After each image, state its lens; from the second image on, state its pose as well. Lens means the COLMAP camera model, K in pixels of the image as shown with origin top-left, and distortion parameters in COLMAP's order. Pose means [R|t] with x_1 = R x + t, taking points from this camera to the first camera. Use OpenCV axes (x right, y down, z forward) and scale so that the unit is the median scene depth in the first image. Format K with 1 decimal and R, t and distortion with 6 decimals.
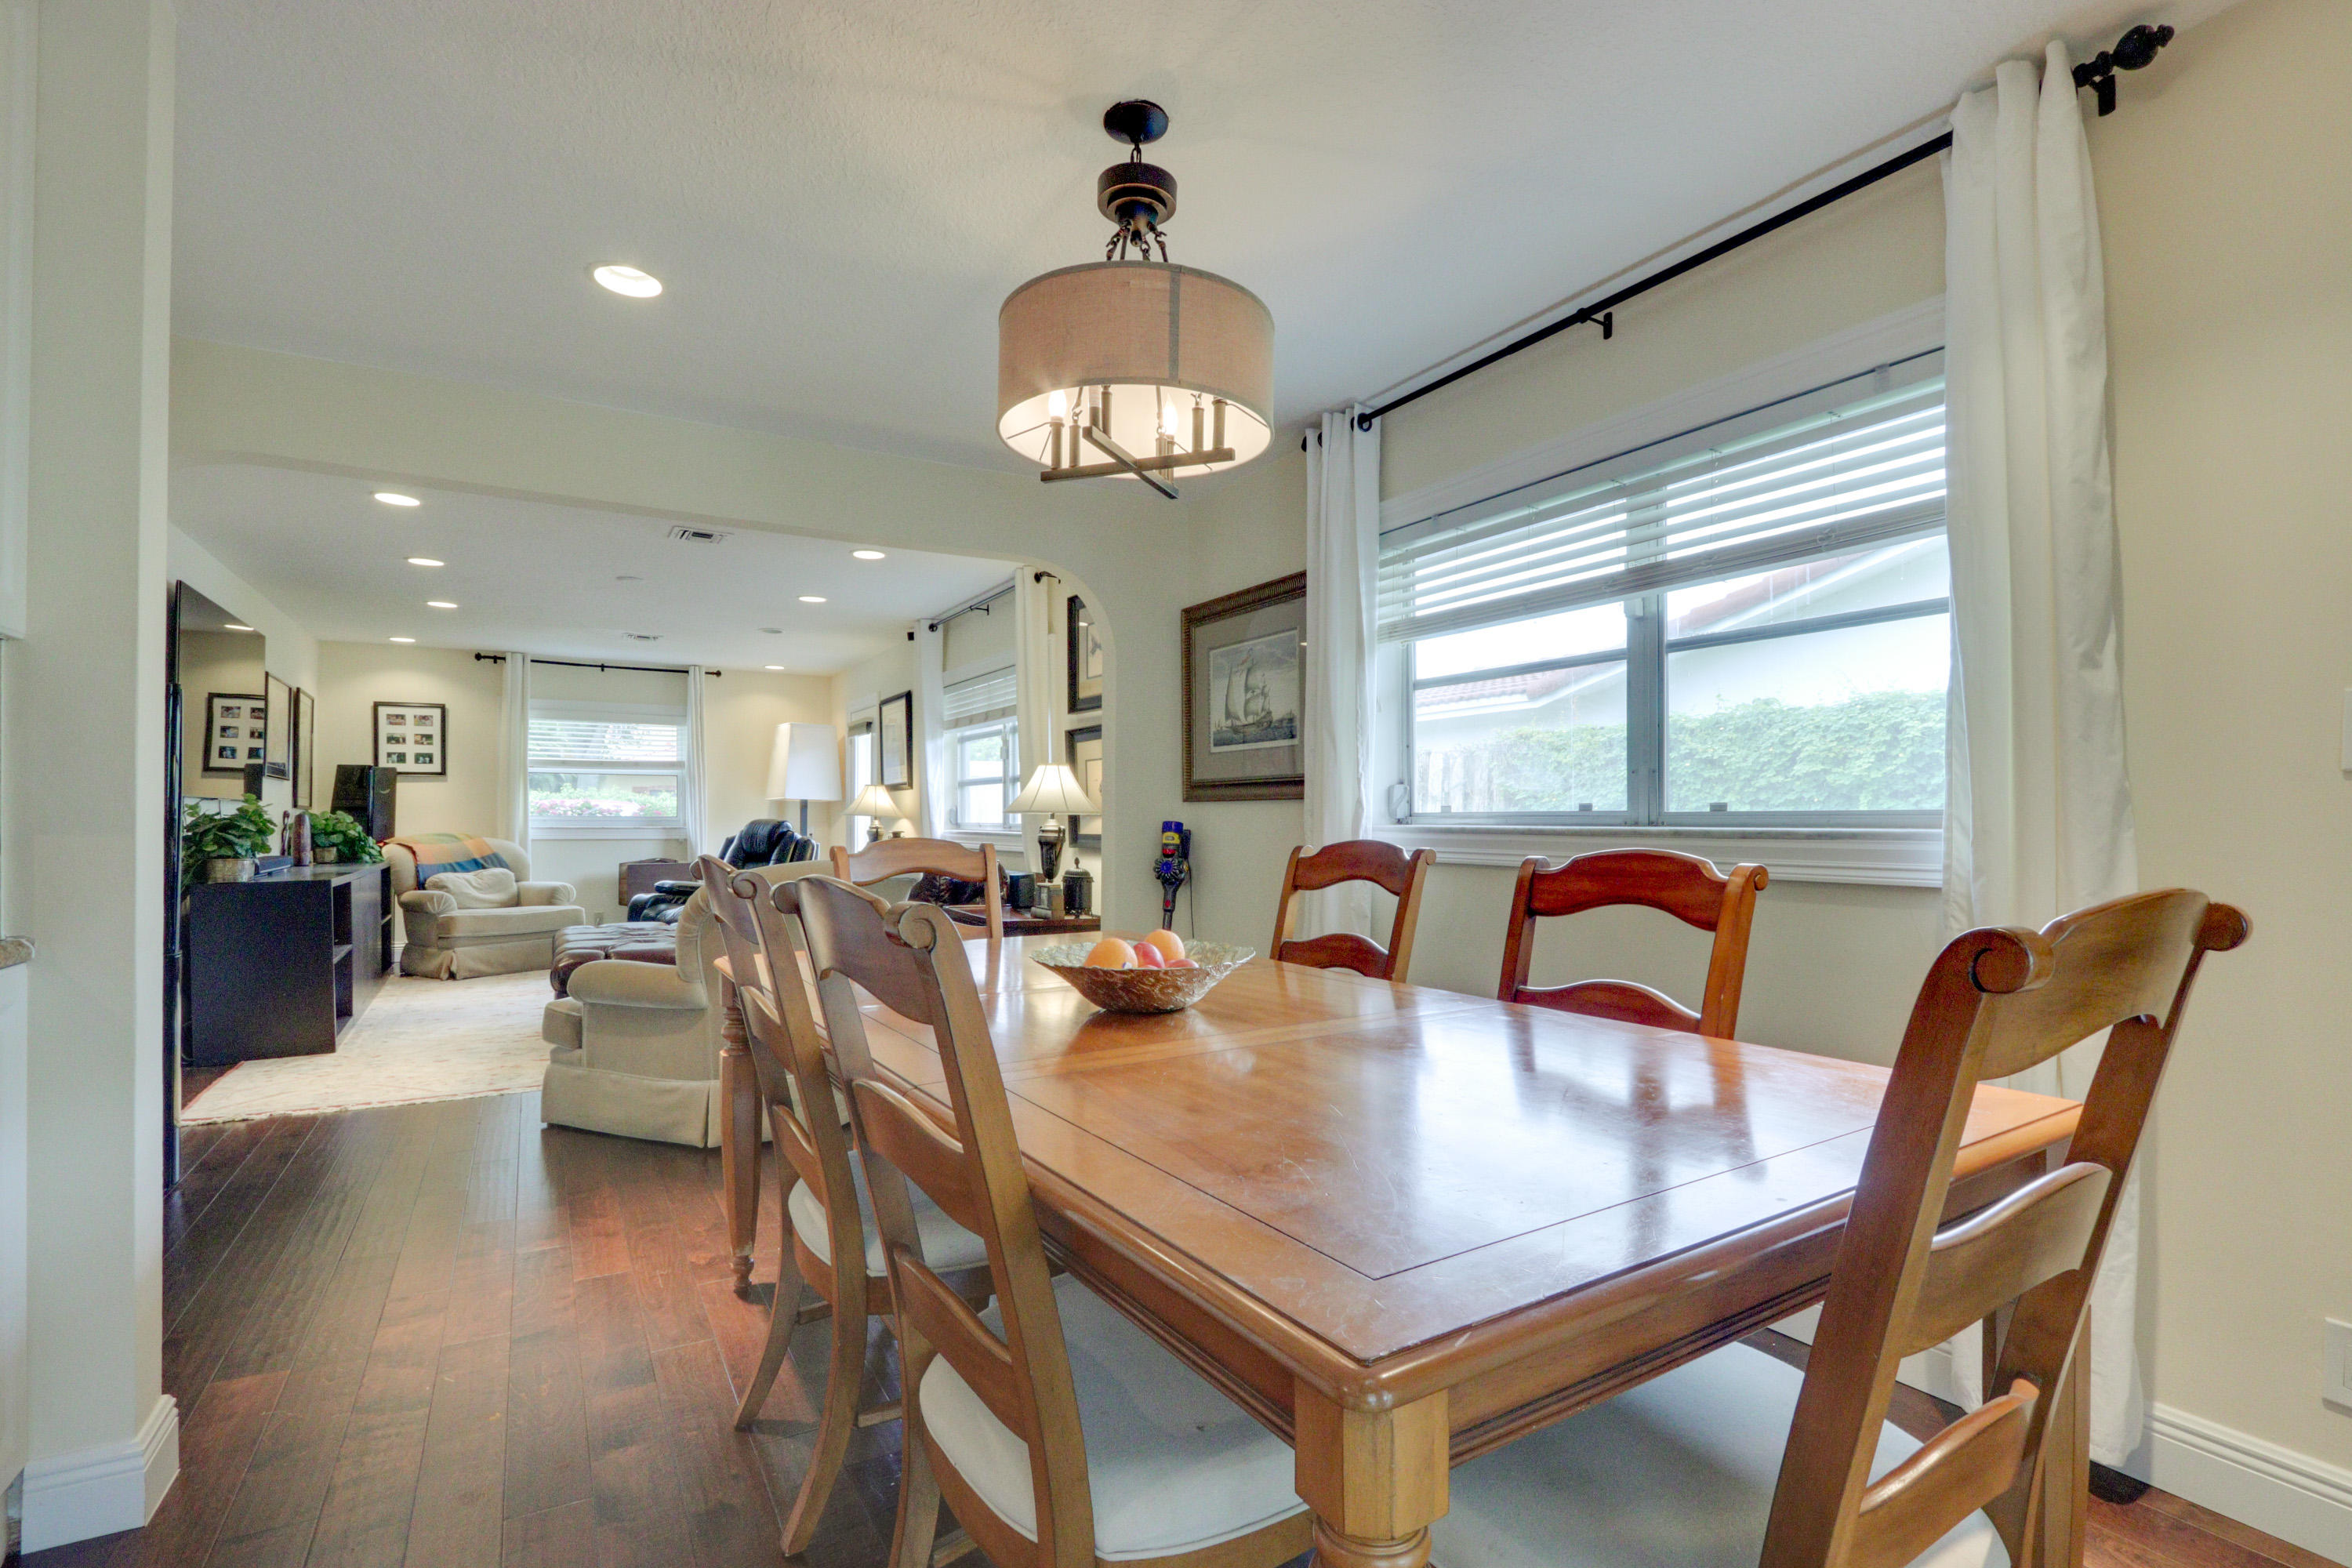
lens RADIAL K [[1086.3, 0, 1160.5], [0, 1086.3, 817.4], [0, 0, 1]] dist [-0.006495, 0.001084]
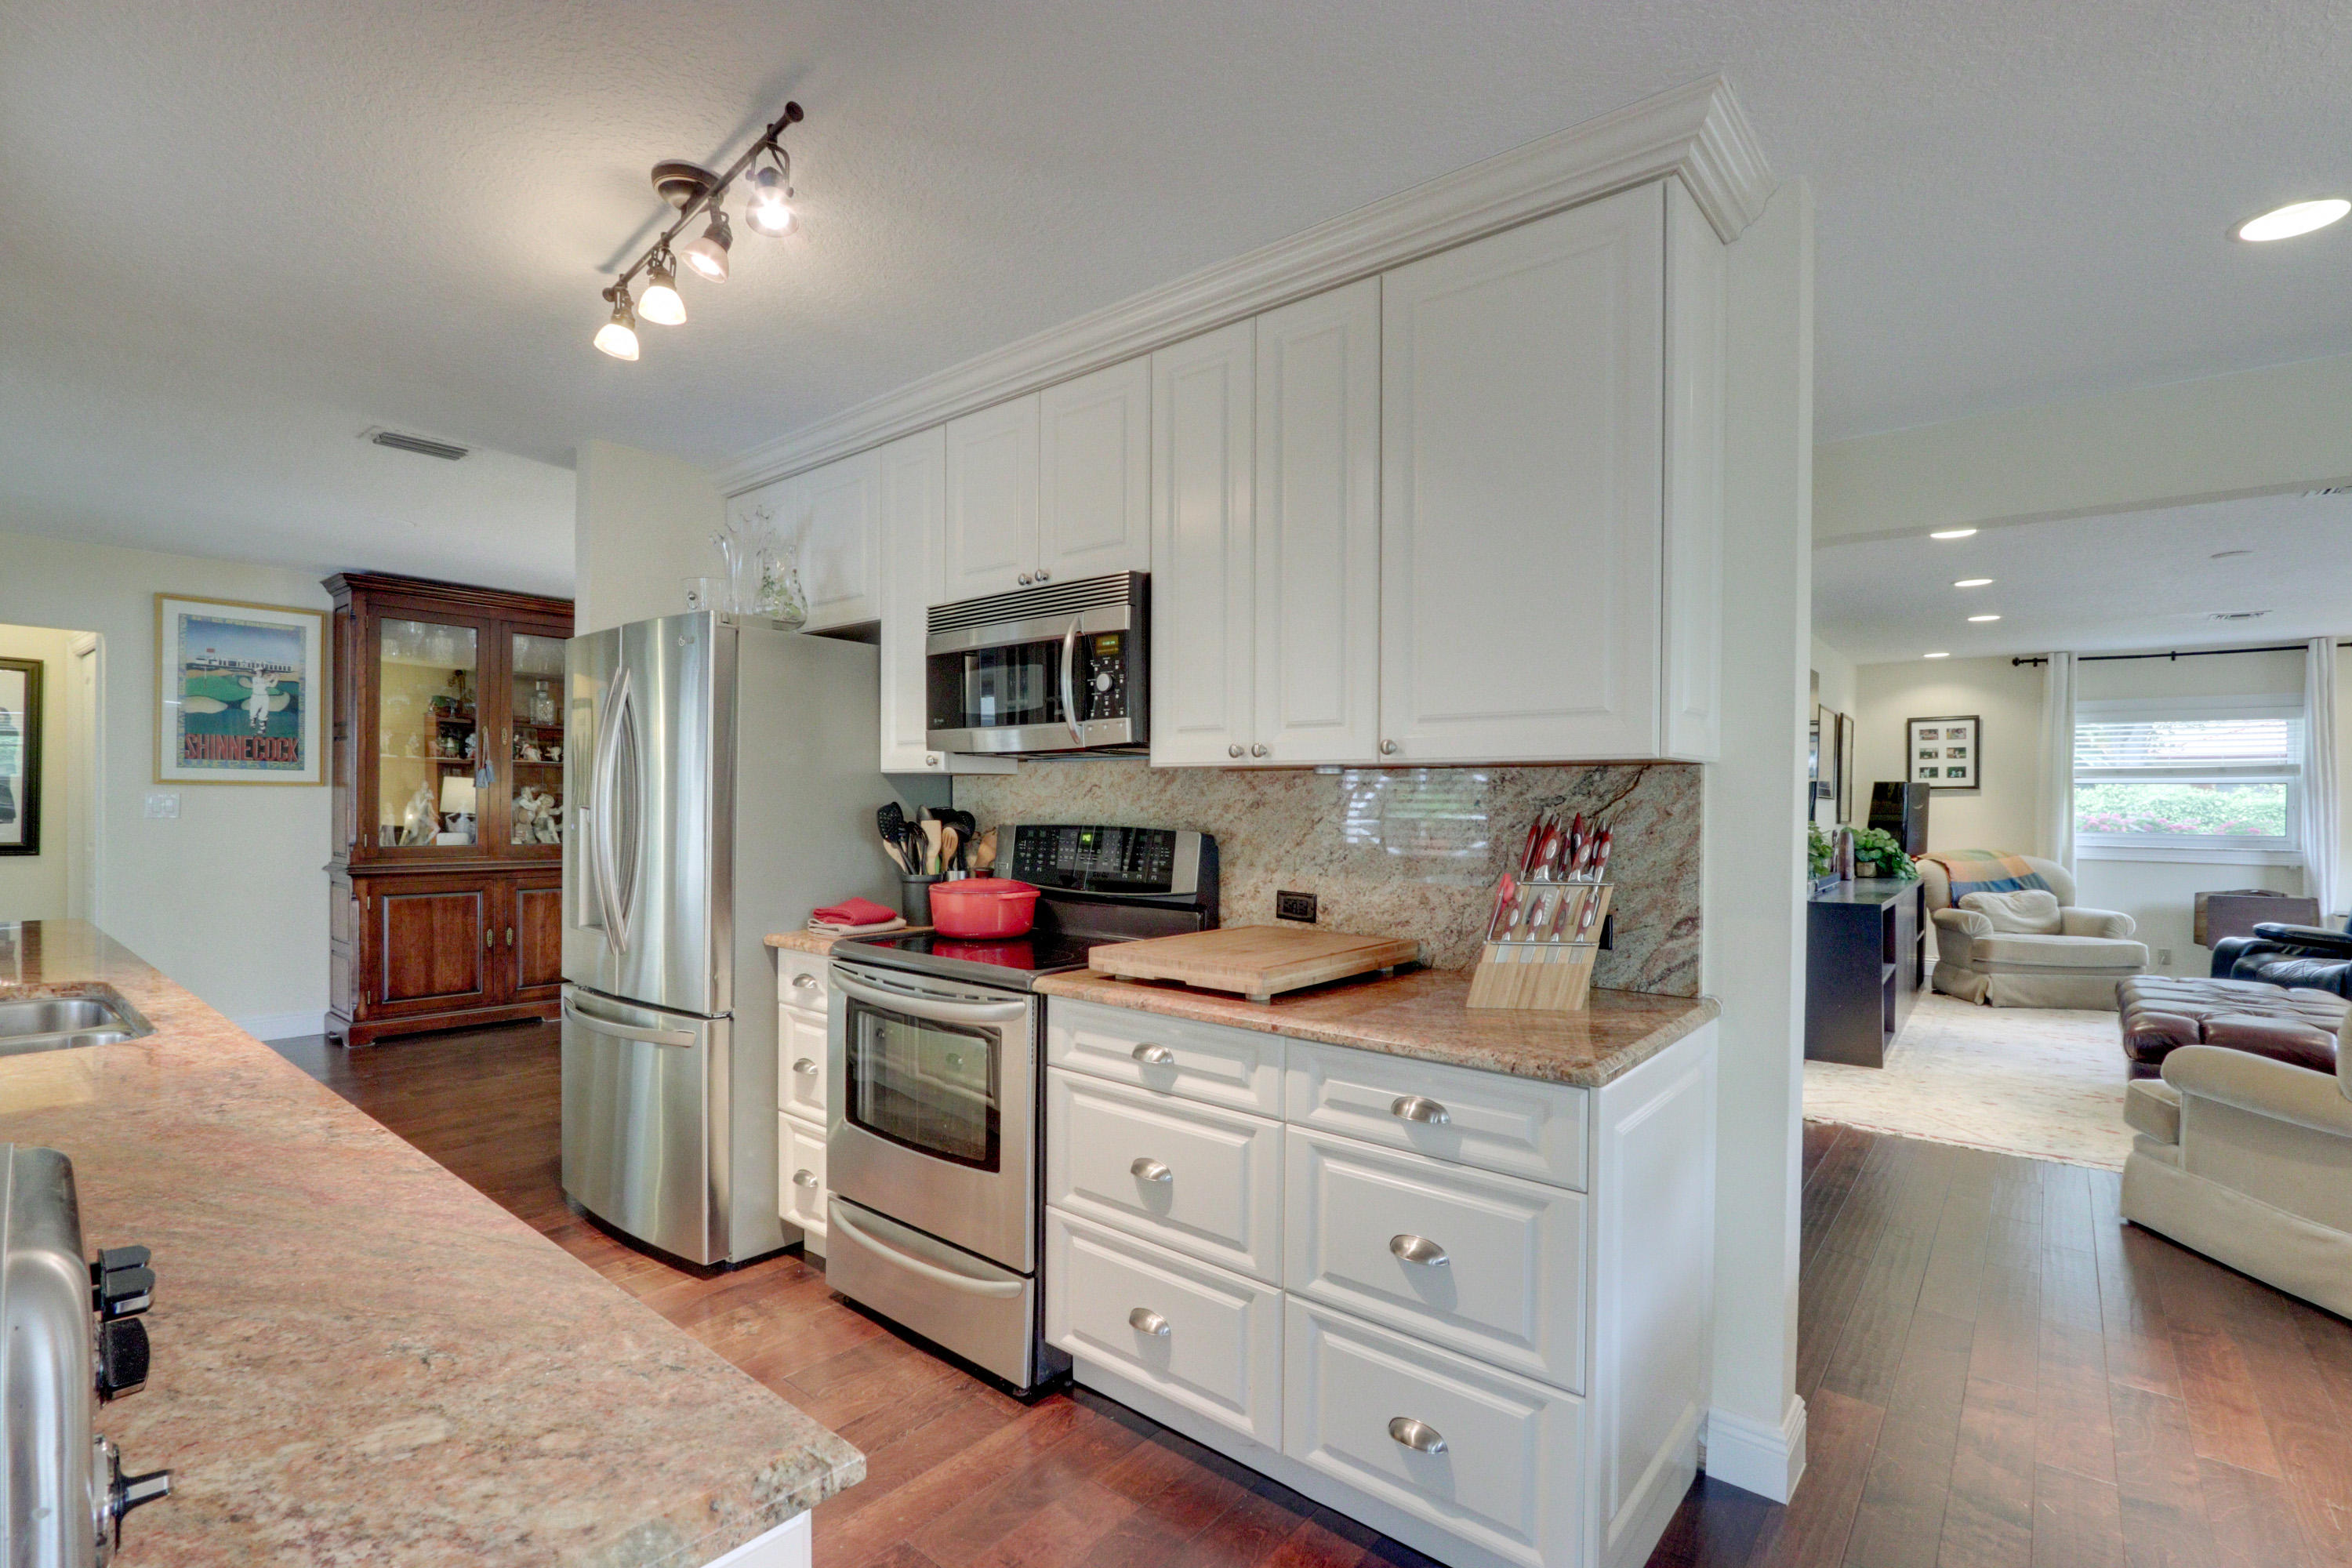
lens RADIAL K [[1085.3, 0, 1175.5], [0, 1085.3, 812.8], [0, 0, 1]] dist [-0.016701, 0.001185]
pose [[0.354306, 0.008861, -0.935088, -0.019162], [-0.005139, 0.999958, 0.007528, -0.023106], [0.935115, 0.002138, 0.354337, -0.009093]]
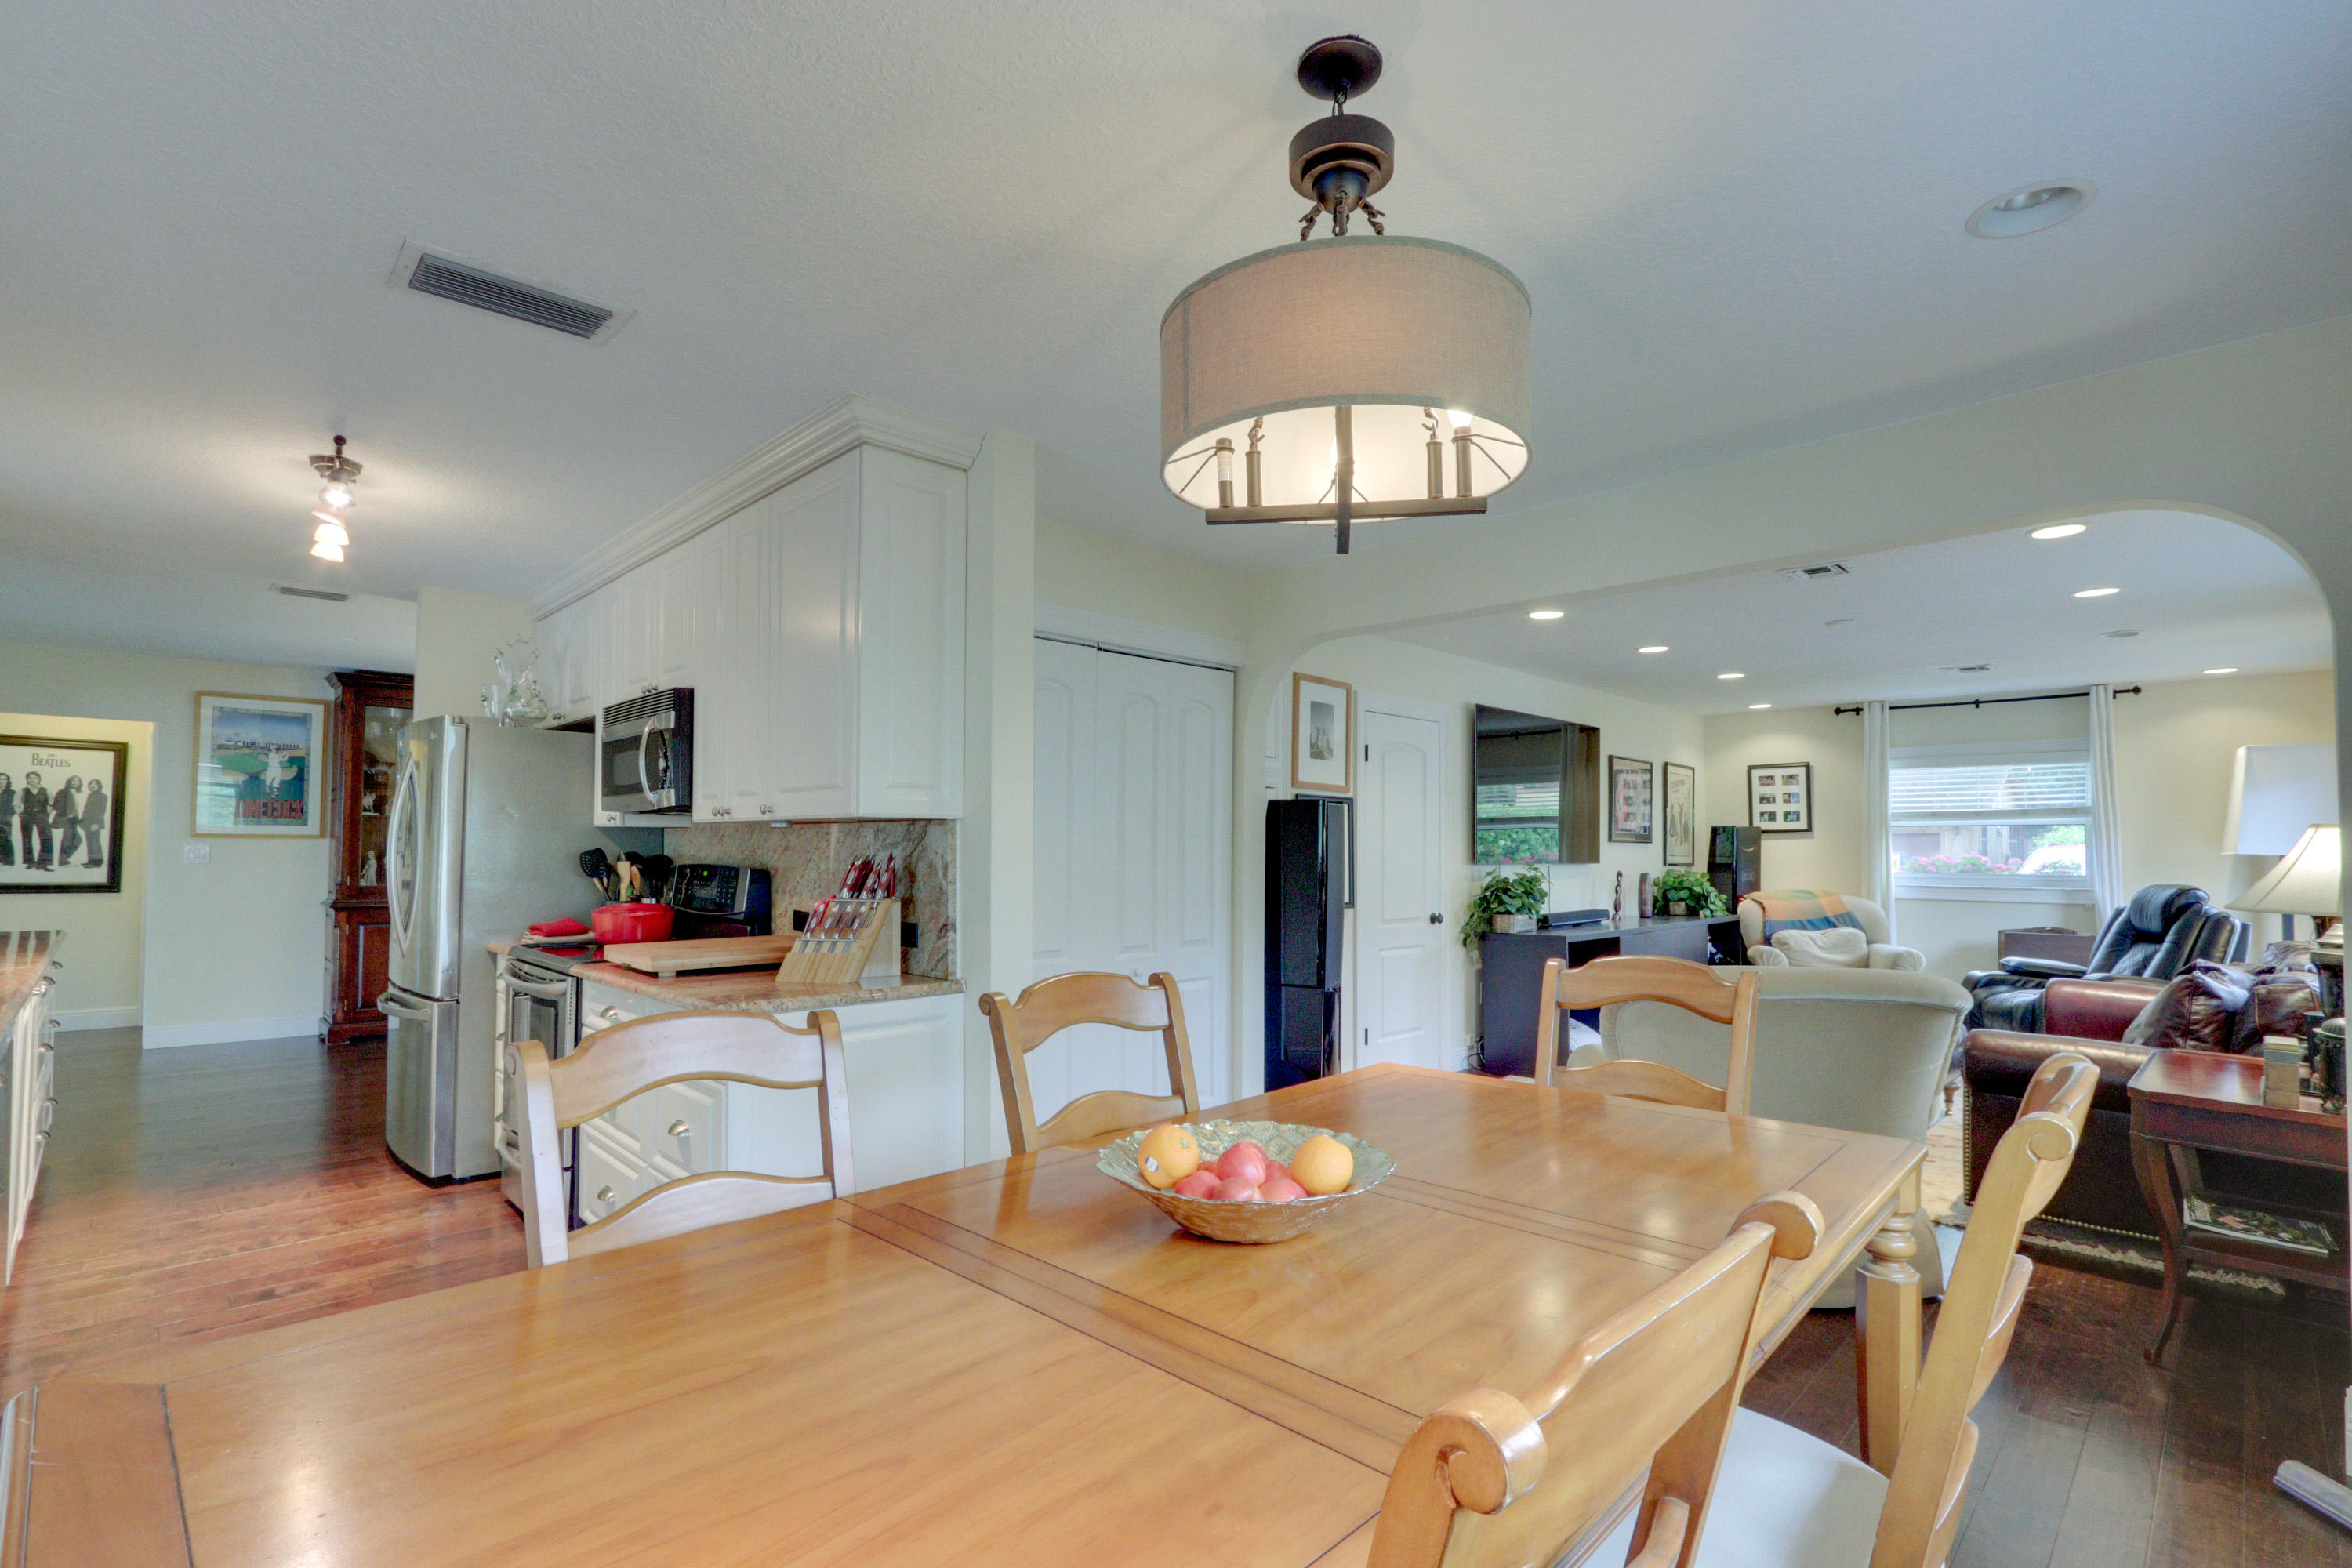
lens RADIAL K [[1081.8, 0, 1175.3], [0, 1081.8, 817.1], [0, 0, 1]] dist [-0.017097, 0.001072]
pose [[0.257696, -0.030367, -0.965749, 0.172954], [-0.000676, 0.999500, -0.031609, -0.022386], [0.966226, 0.008798, 0.257547, 0.179731]]
